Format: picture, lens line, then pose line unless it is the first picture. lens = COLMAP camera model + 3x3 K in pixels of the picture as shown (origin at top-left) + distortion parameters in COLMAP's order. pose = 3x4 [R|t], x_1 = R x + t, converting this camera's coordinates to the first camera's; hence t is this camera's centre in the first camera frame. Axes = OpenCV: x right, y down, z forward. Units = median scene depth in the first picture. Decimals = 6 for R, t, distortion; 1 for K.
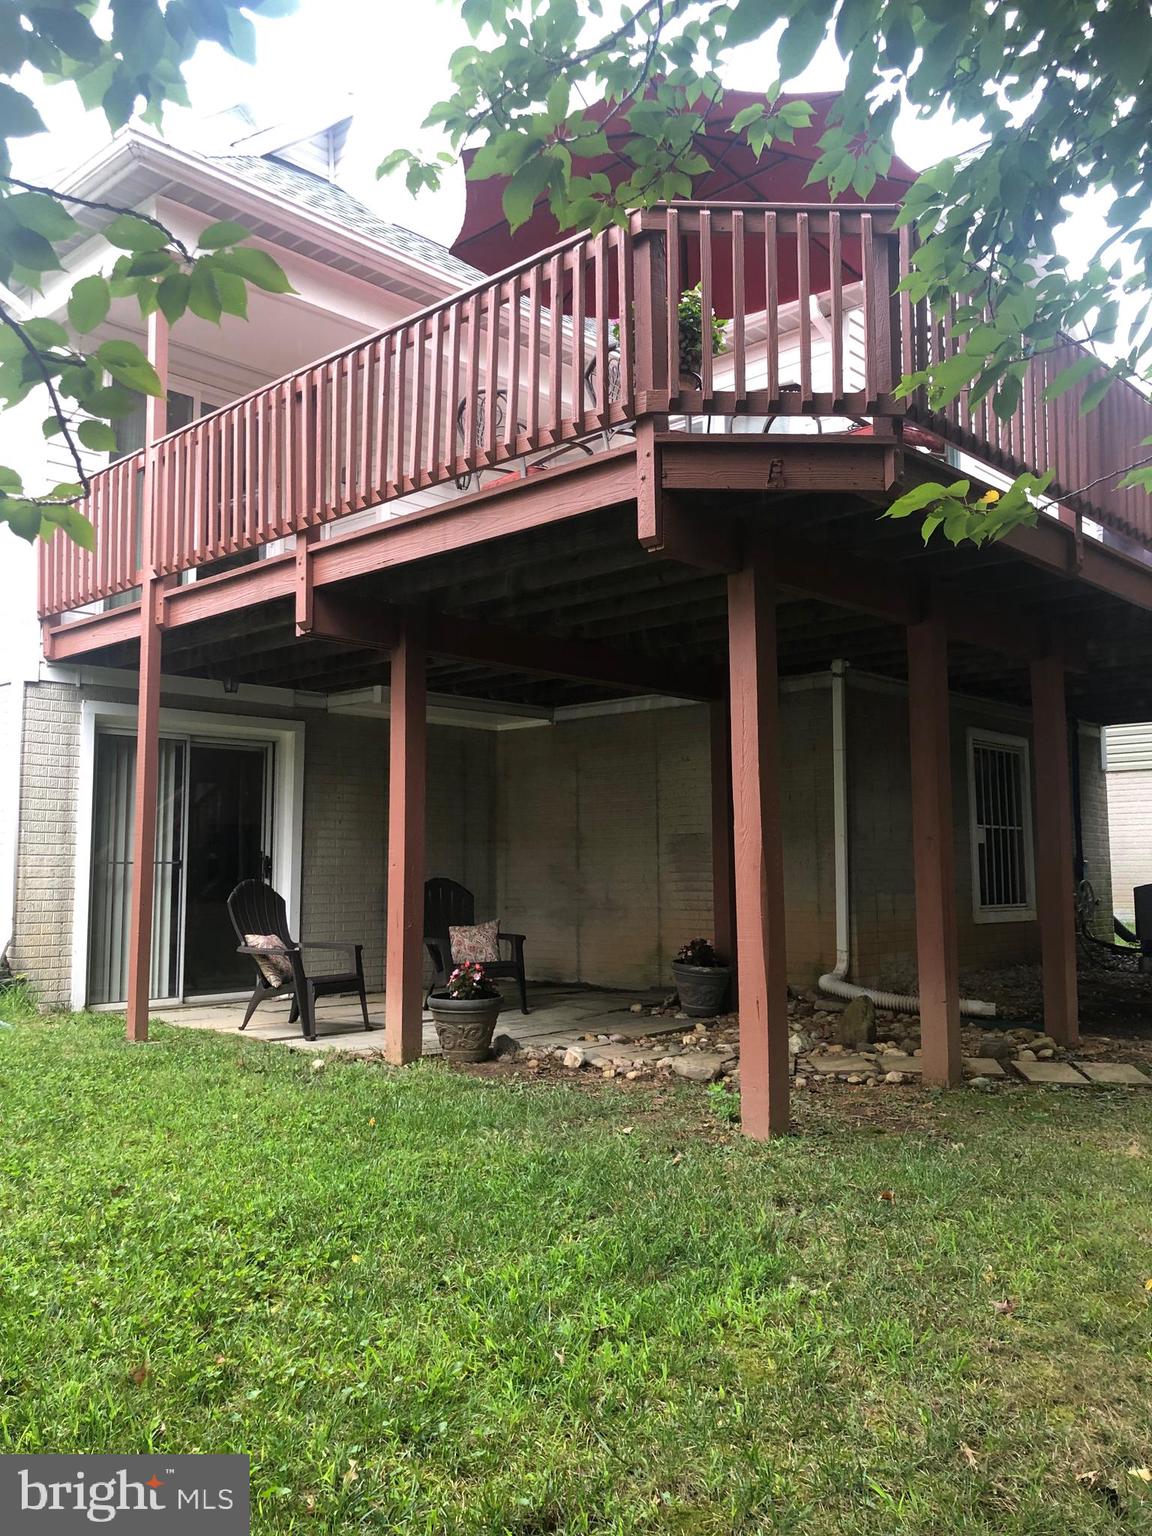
lens RADIAL K [[1245.1, 0, 564.9], [0, 1245.1, 766.4], [0, 0, 1]] dist [0.066879, -0.094103]
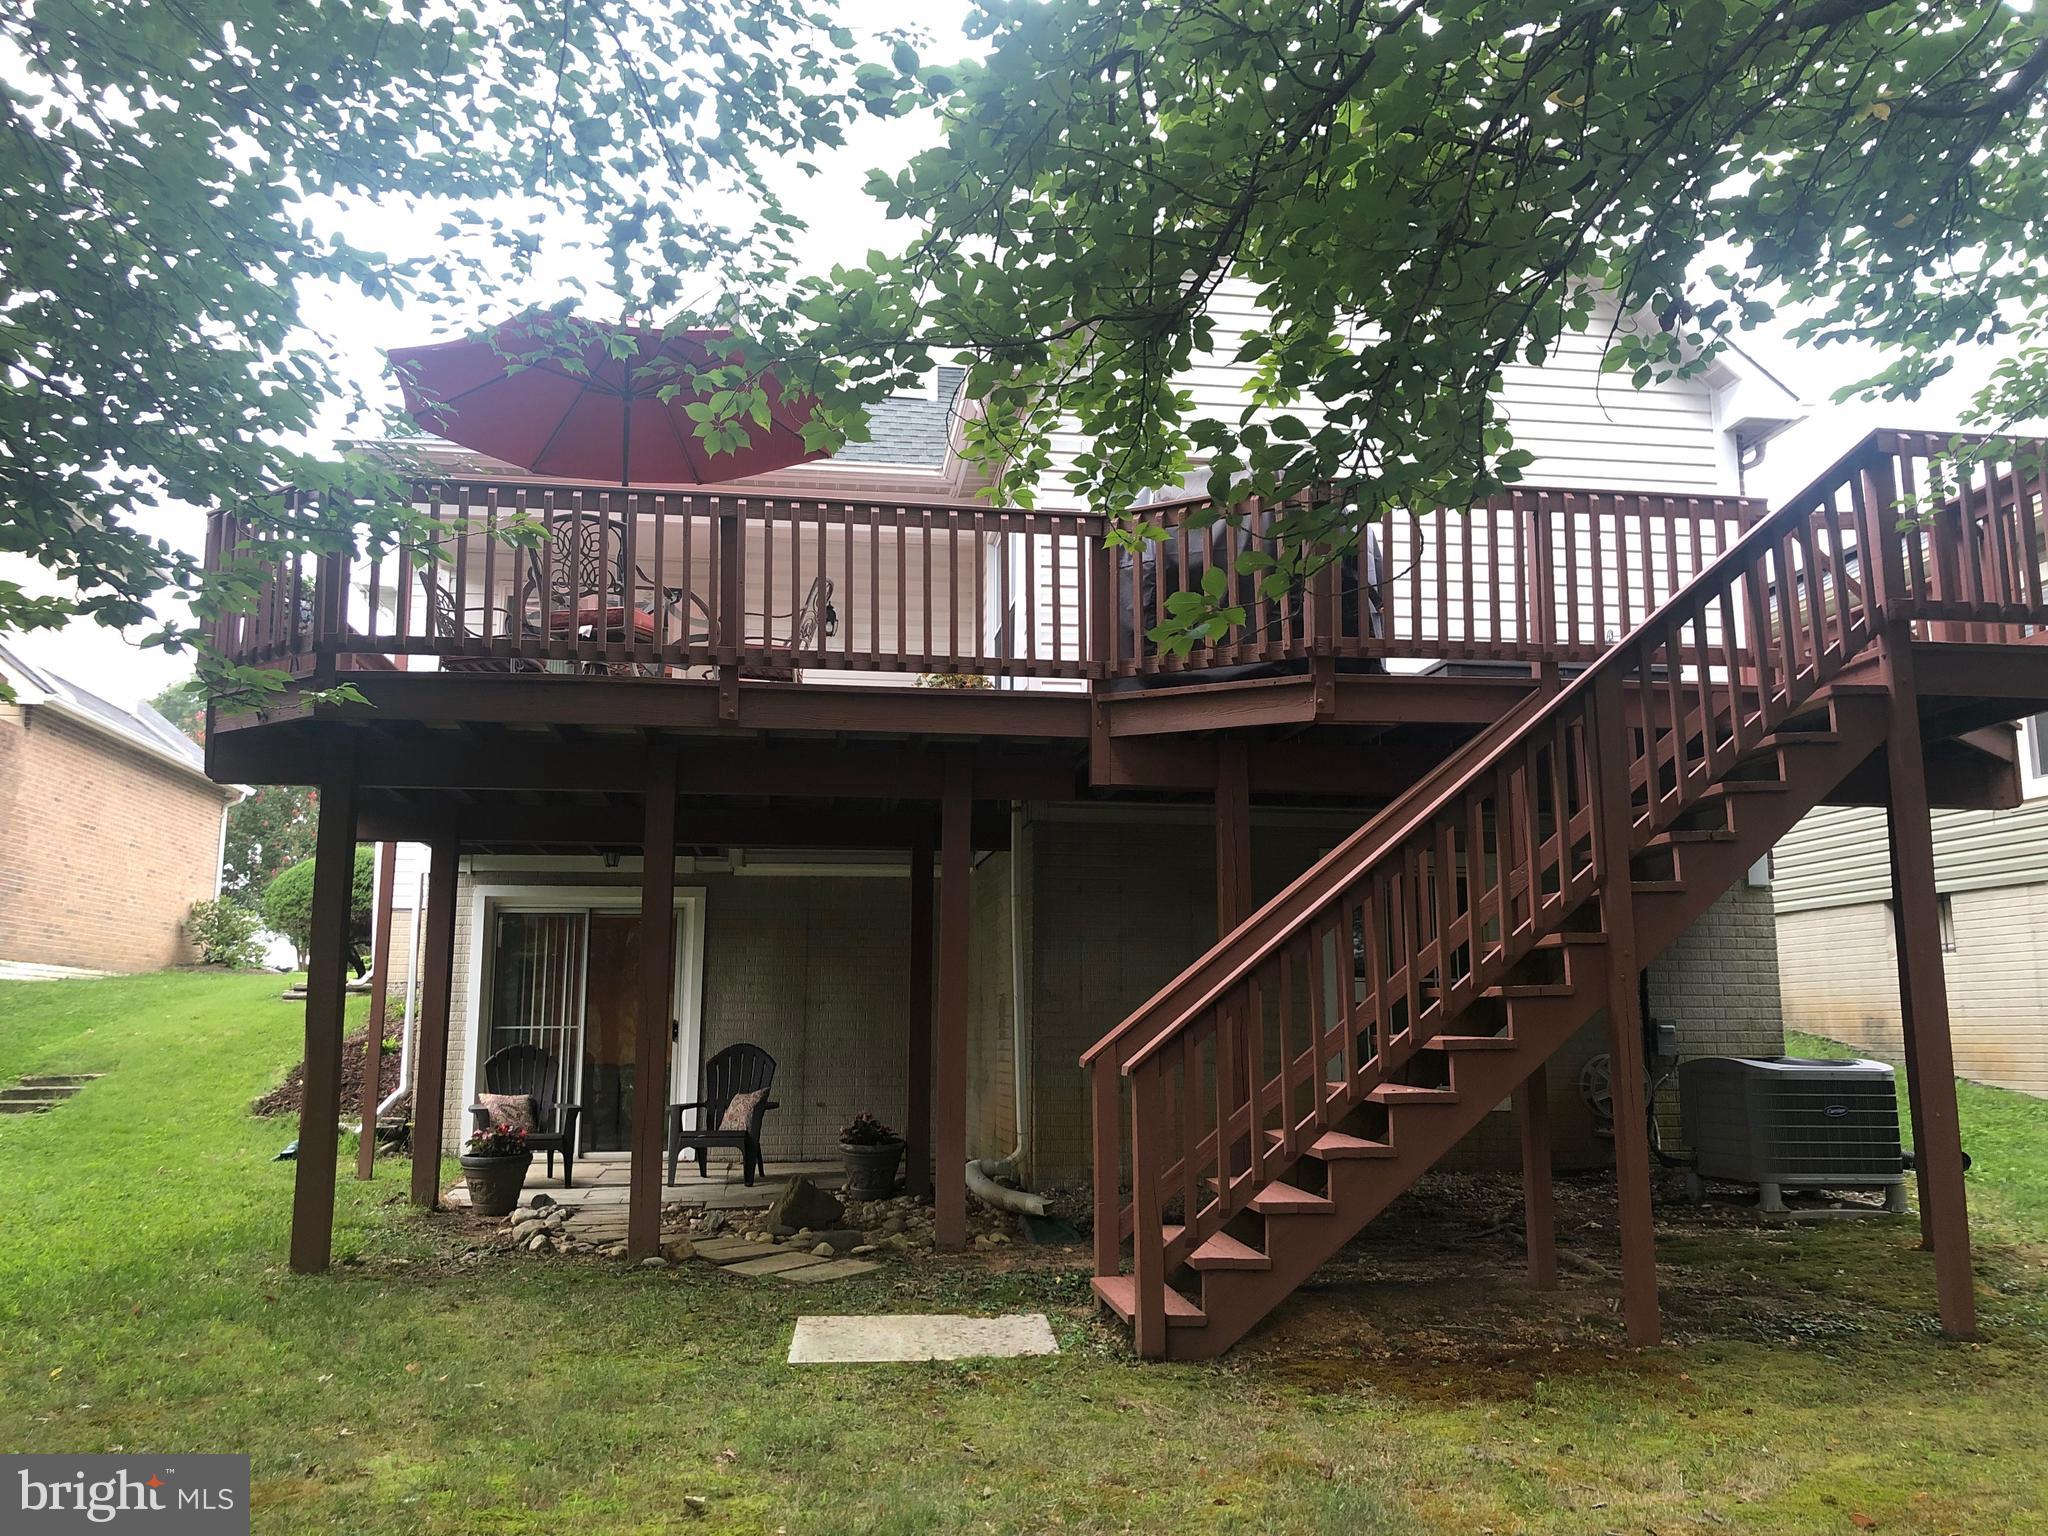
lens RADIAL K [[1660.2, 0, 1024.0], [0, 1660.2, 768.0], [0, 0, 1]] dist [0.066879, -0.094103]
pose [[0.774899, -0.091150, -0.625478, 0.862752], [0.050286, 0.995301, -0.082745, -0.006683], [0.630081, 0.032667, 0.775842, 0.108961]]
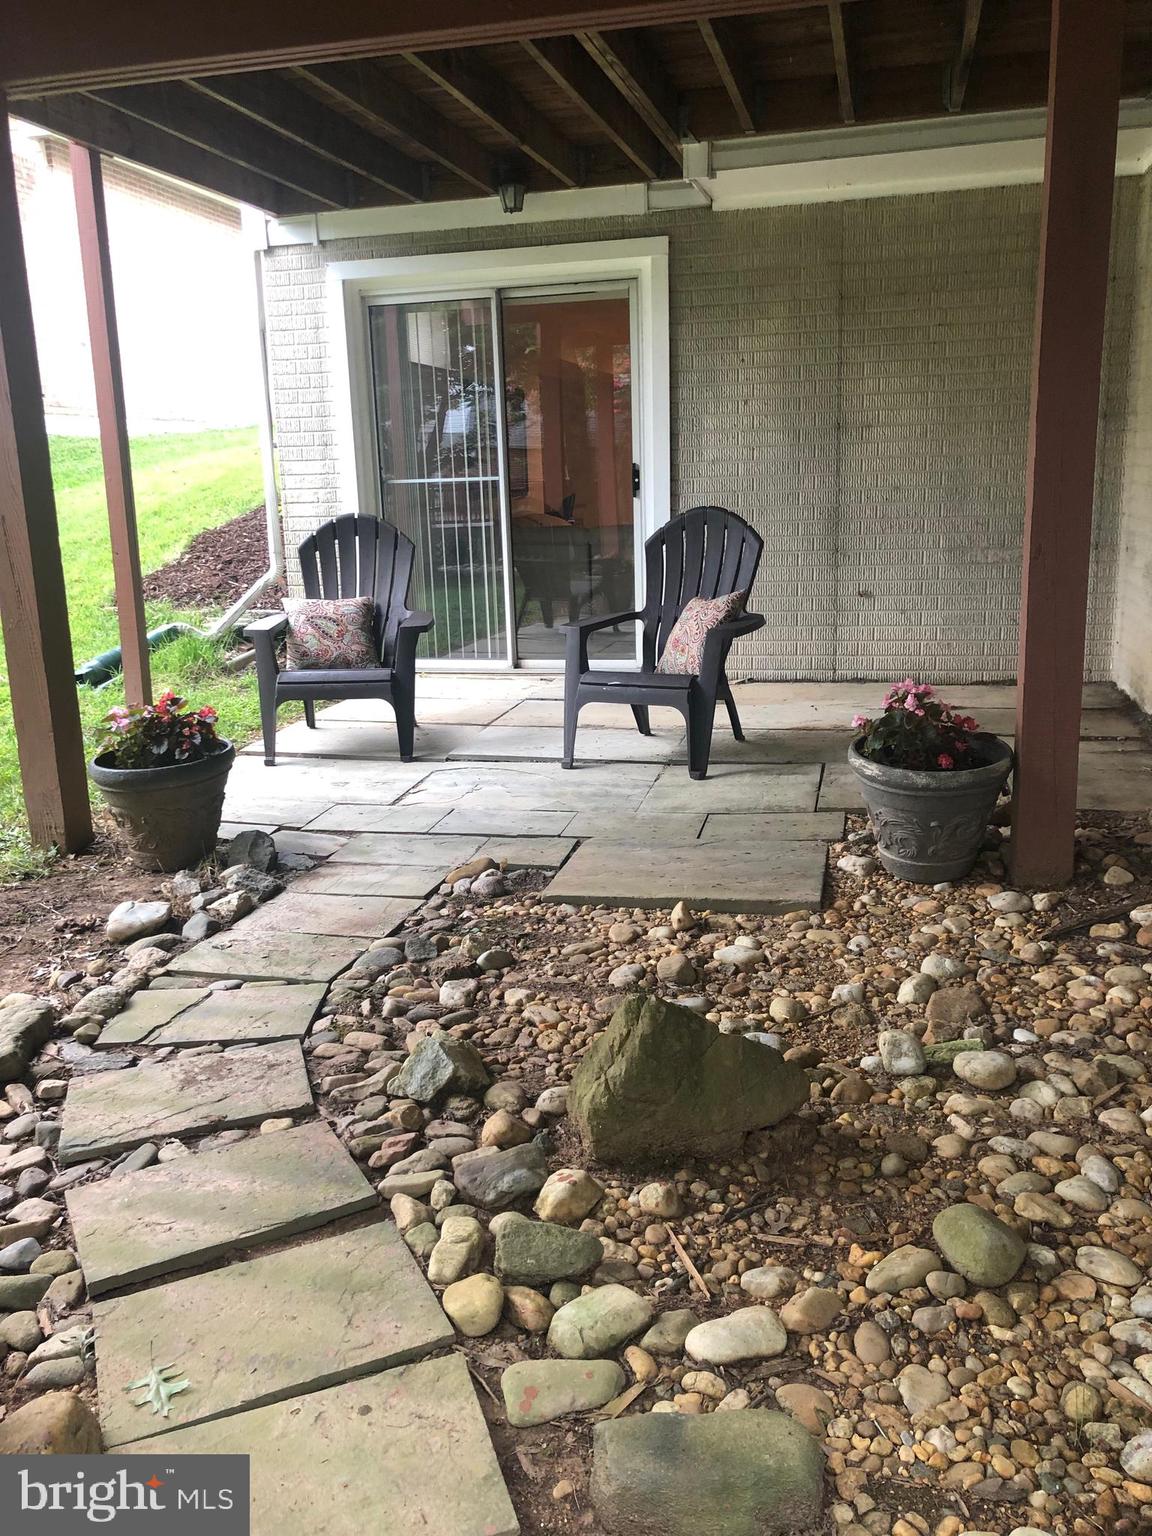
lens RADIAL K [[1245.1, 0, 564.9], [0, 1245.1, 766.4], [0, 0, 1]] dist [0.066879, -0.094103]
pose [[0.478317, 0.198804, -0.855389, 0.351337], [0.106133, 0.953813, 0.281027, 0.034498], [0.871750, -0.225205, 0.435125, 0.638783]]
